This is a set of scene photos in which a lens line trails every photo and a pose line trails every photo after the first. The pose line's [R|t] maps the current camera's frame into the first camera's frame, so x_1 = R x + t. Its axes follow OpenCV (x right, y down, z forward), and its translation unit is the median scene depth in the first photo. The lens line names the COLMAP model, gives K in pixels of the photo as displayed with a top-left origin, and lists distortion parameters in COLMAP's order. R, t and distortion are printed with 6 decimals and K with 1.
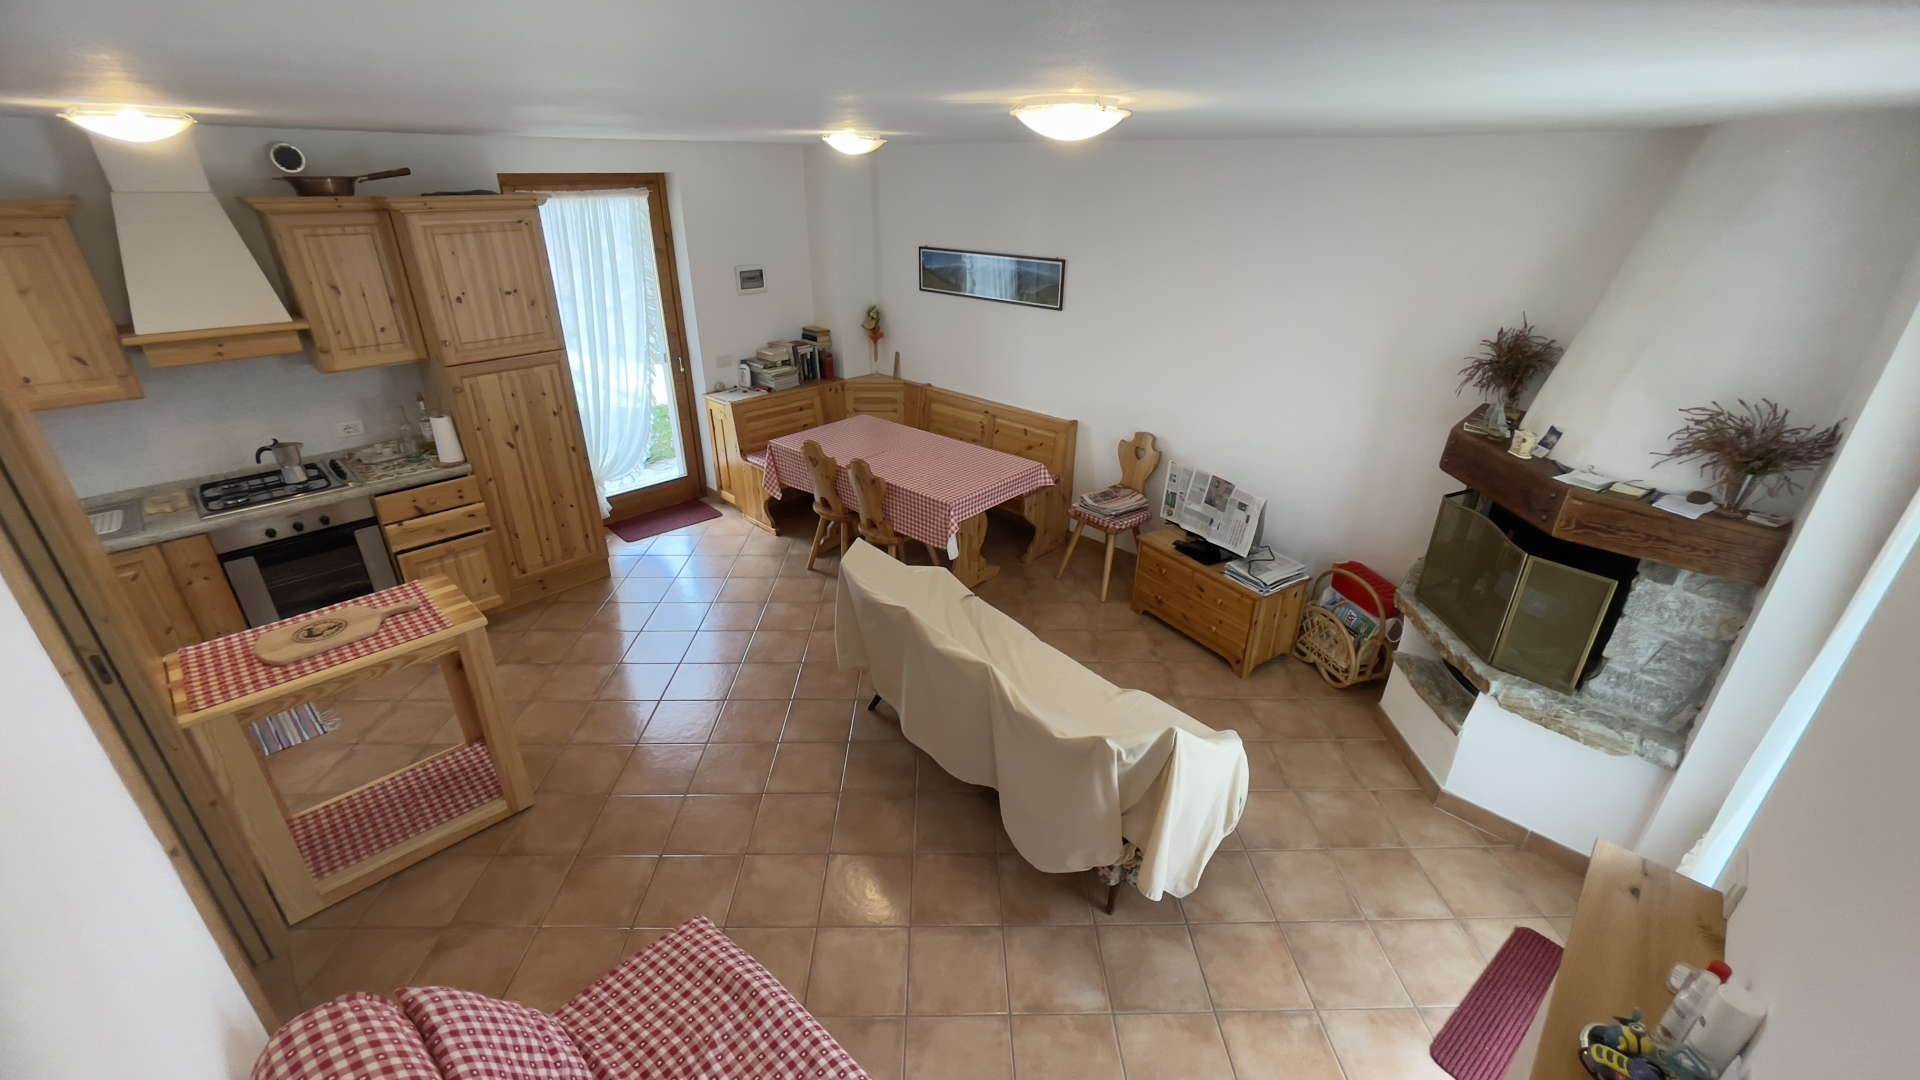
lens RADIAL K [[777.3, 0, 966.2], [0, 777.3, 552.1], [0, 0, 1]] dist [-0.013737, -0.000086]
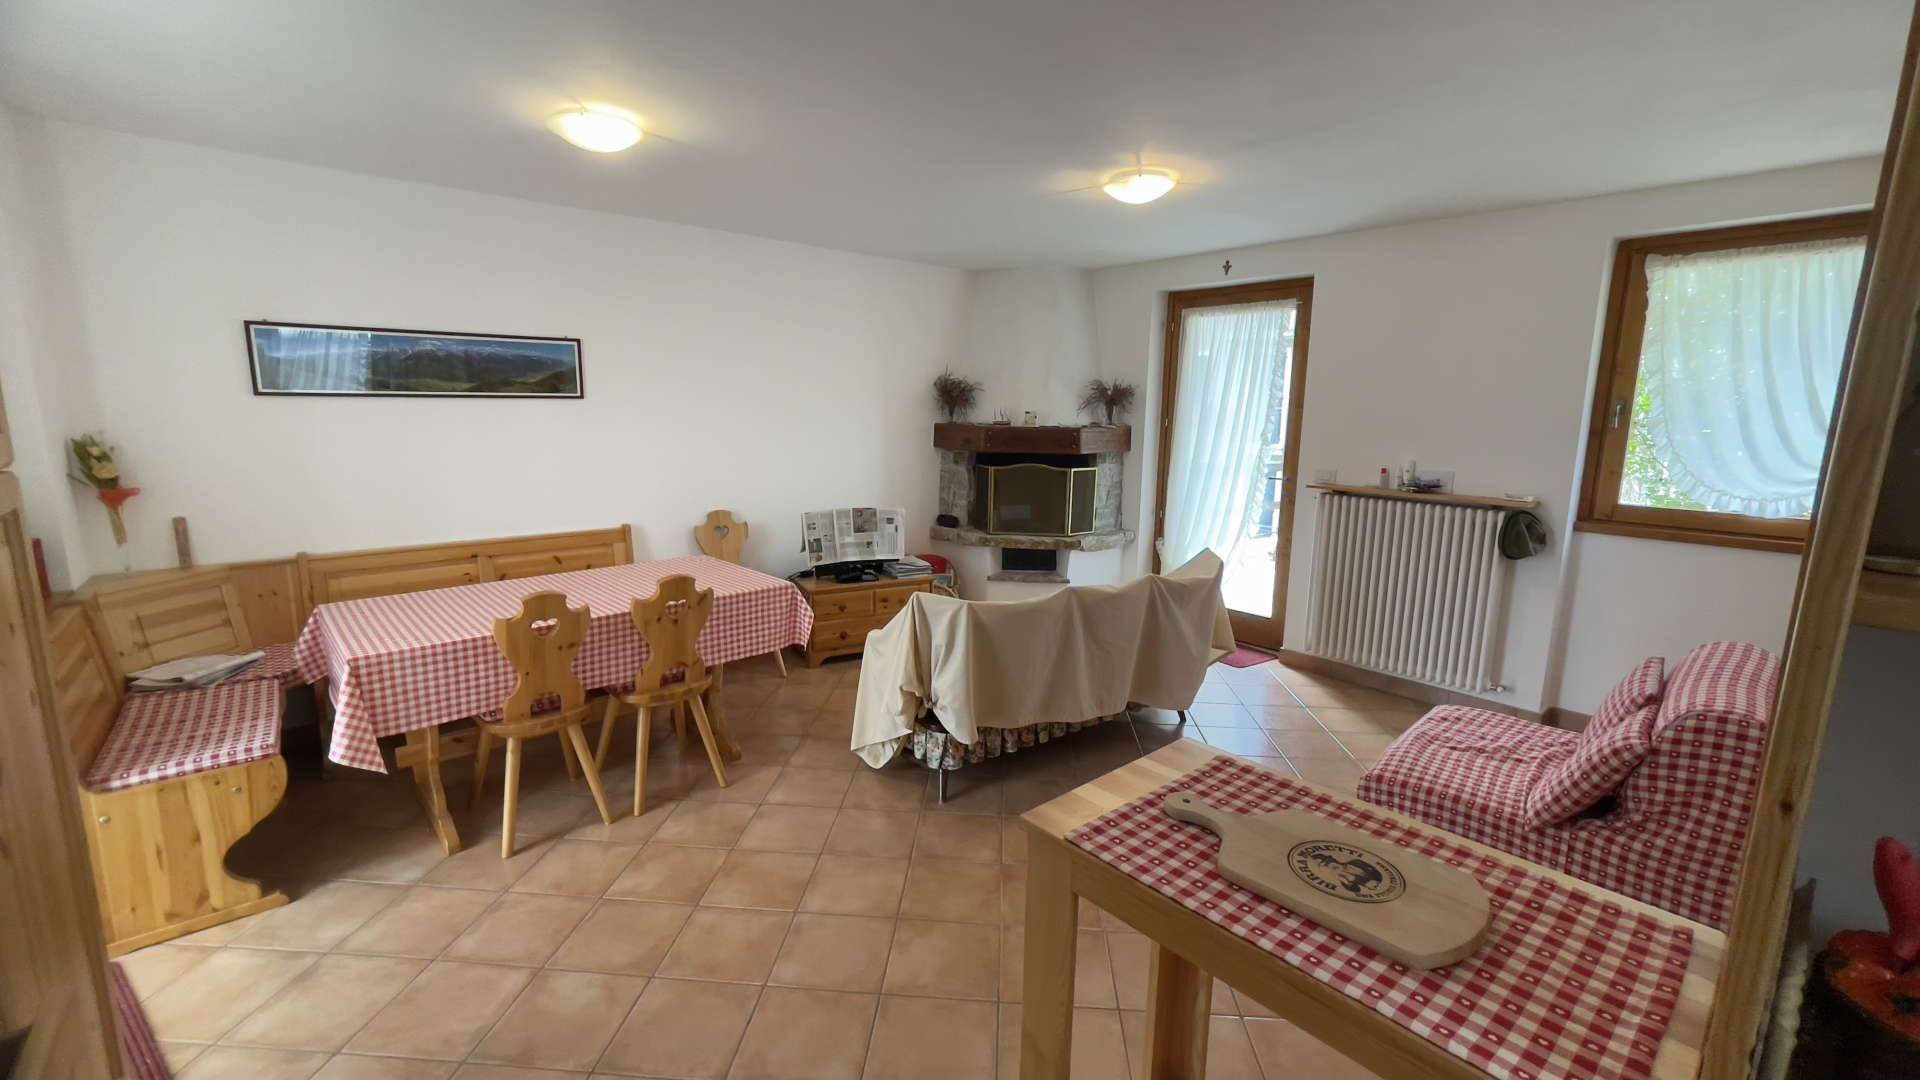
lens RADIAL K [[764.8, 0, 952.2], [0, 764.8, 540.4], [0, 0, 1]] dist [-0.000558, -0.000009]
pose [[0.097349, -0.178593, 0.979095, -0.622248], [0.427660, 0.895821, 0.120882, -0.100407], [-0.898683, 0.406952, 0.163584, 0.533921]]
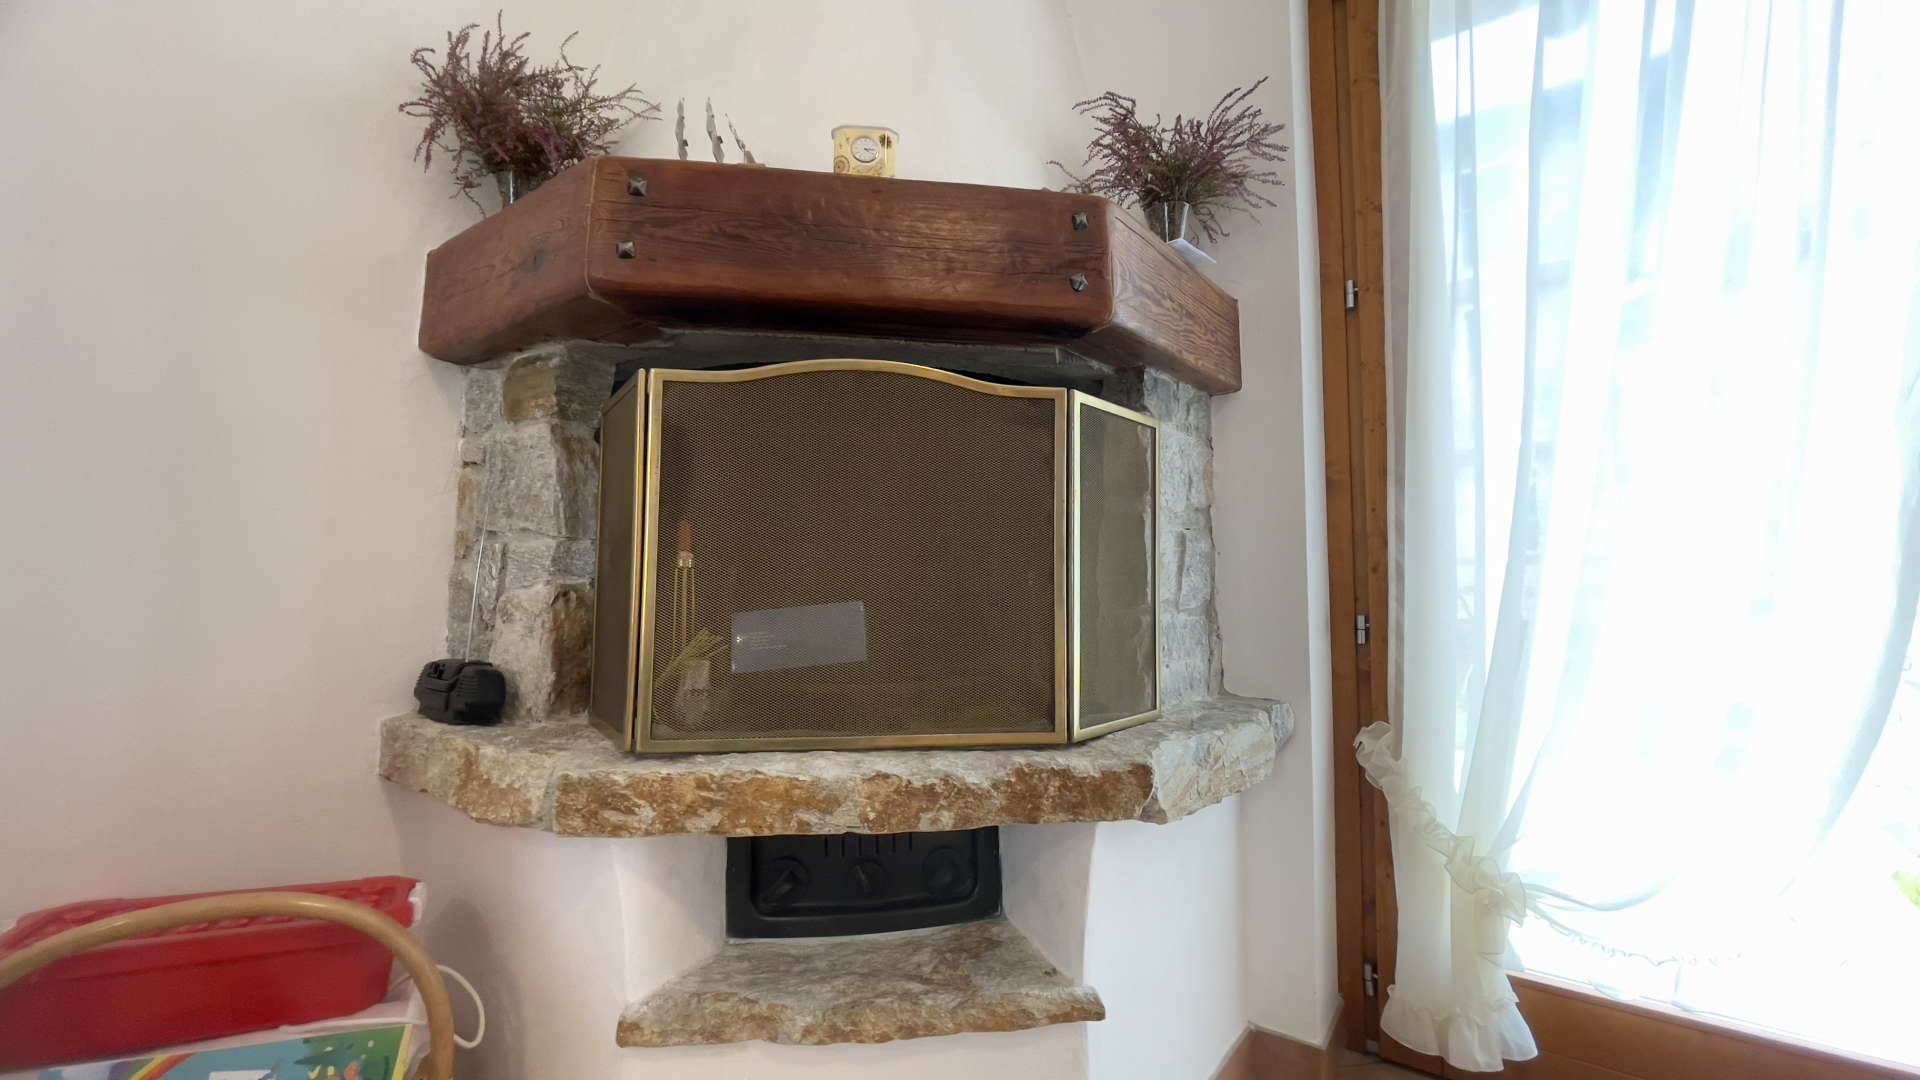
lens RADIAL K [[764.8, 0, 952.2], [0, 764.8, 540.4], [0, 0, 1]] dist [-0.000558, -0.000009]
pose [[-0.133756, 0.047890, 0.989856, 0.195135], [0.433045, 0.901249, 0.014913, 0.020637], [-0.891393, 0.430647, -0.141286, 0.591315]]
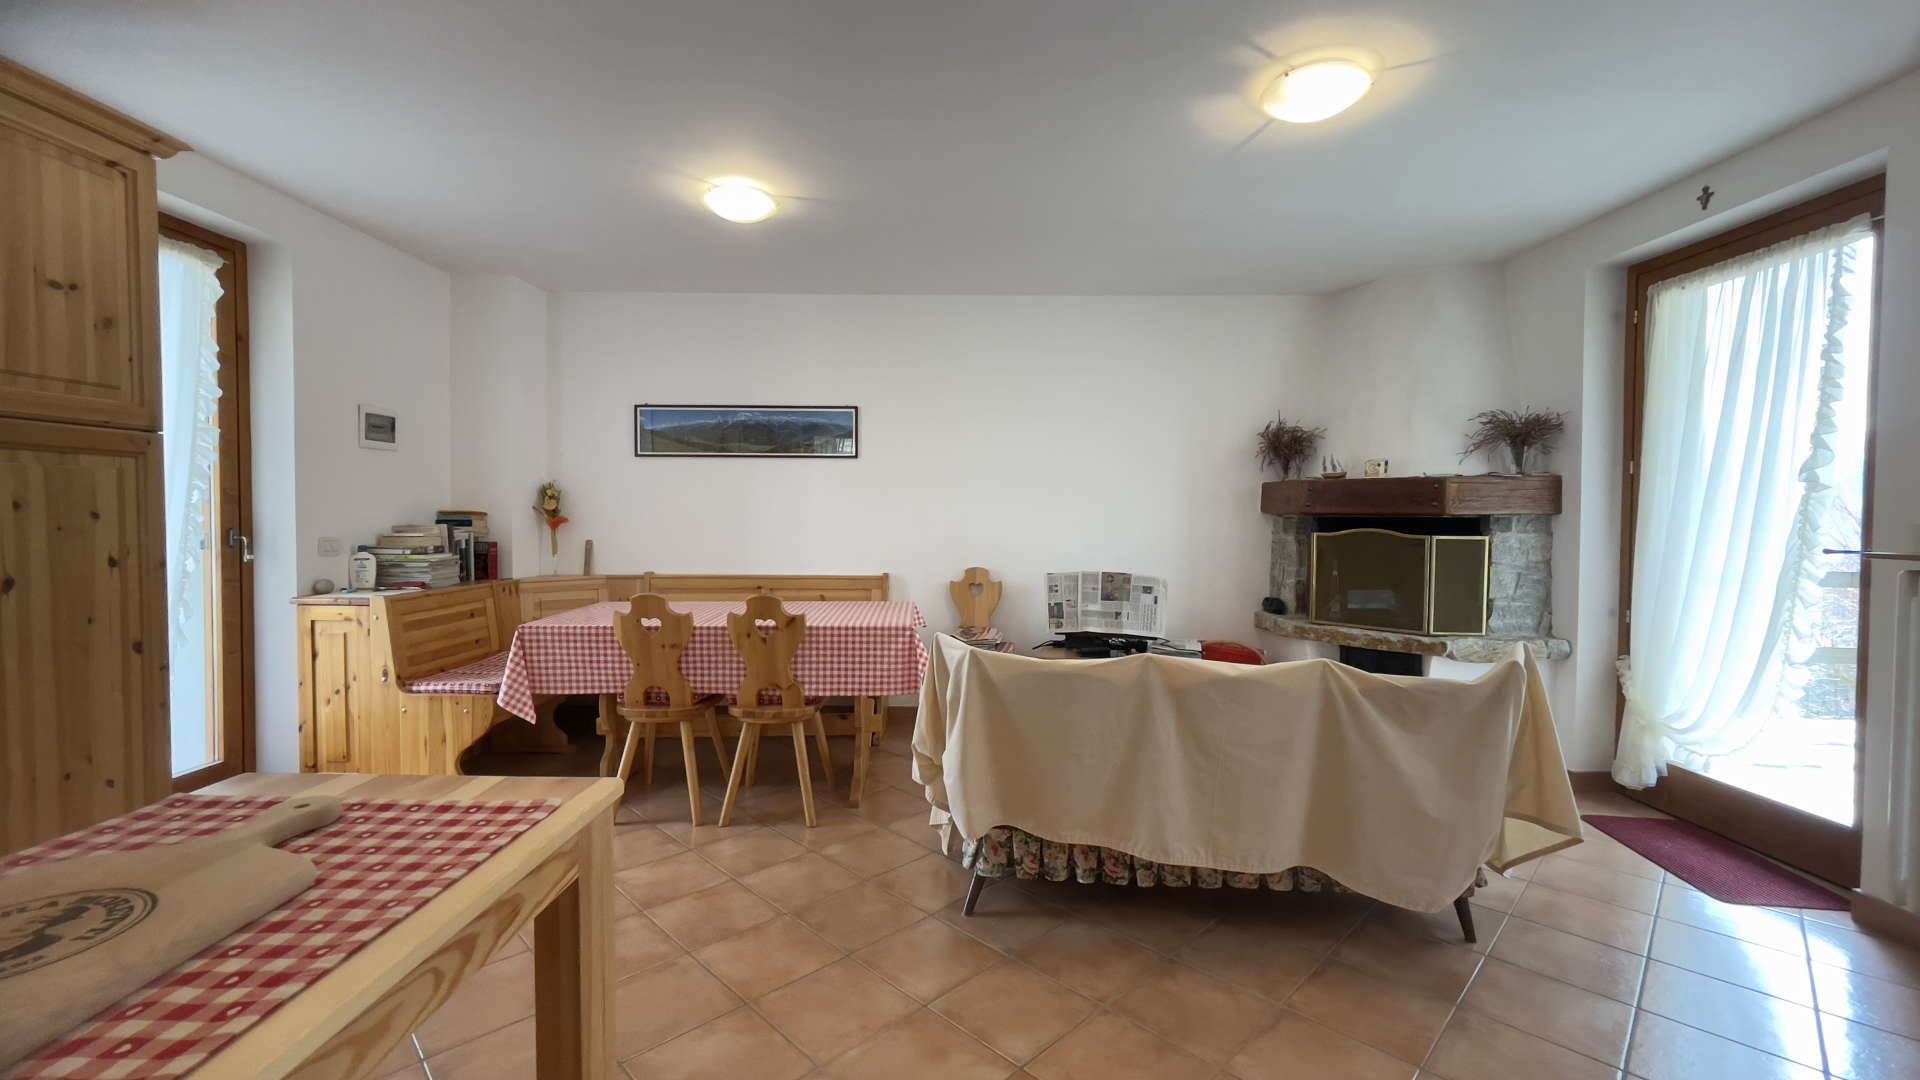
lens RADIAL K [[777.8, 0, 960.0], [0, 777.8, 540.0], [0, 0, 1]] dist [-0.014659, -0.000113]
pose [[0.723579, -0.026639, 0.689728, -0.400050], [0.304403, 0.909149, -0.284229, 0.073833], [-0.619494, 0.415617, 0.665950, 0.321583]]
